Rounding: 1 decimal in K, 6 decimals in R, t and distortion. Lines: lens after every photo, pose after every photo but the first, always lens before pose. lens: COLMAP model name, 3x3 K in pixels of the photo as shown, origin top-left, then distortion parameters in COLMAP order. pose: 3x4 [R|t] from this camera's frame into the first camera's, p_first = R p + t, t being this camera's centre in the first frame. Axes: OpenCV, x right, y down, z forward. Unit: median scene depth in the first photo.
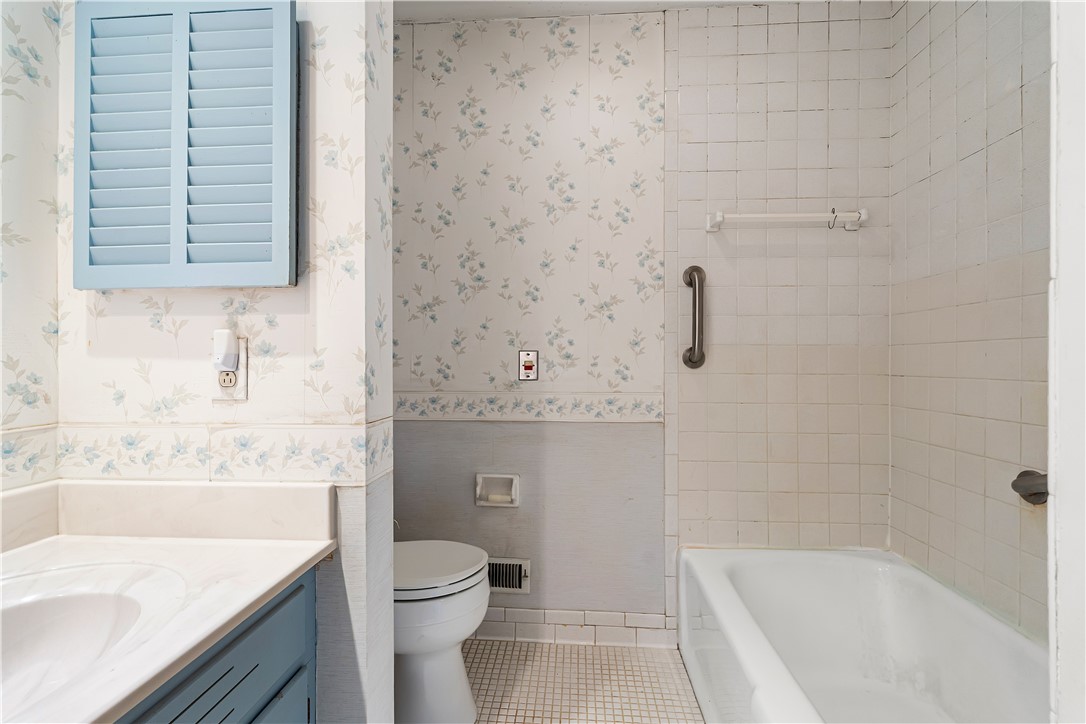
lens RADIAL K [[490.6, 0, 545.9], [0, 490.6, 353.7], [0, 0, 1]] dist [-0.004092, 0.000386]
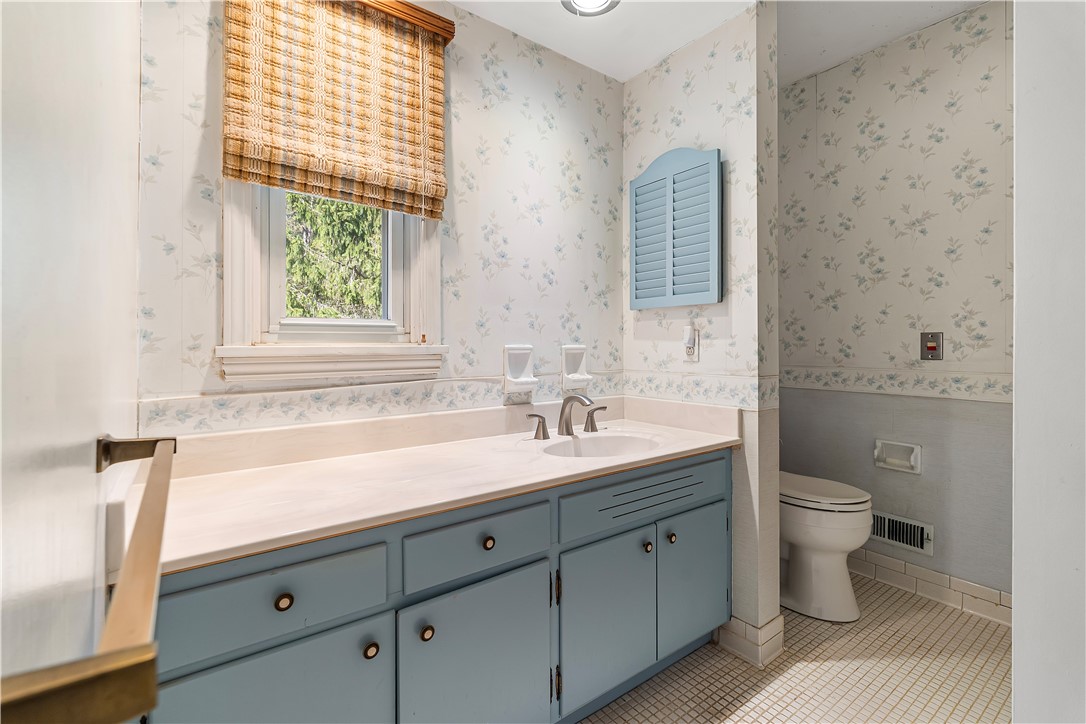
lens RADIAL K [[490.6, 0, 545.9], [0, 490.6, 353.7], [0, 0, 1]] dist [-0.004092, 0.000386]
pose [[0.655224, 0.013831, -0.755308, 0.456541], [0.011698, 0.999527, 0.028451, -0.000086], [0.755344, -0.027477, 0.654752, -0.723877]]
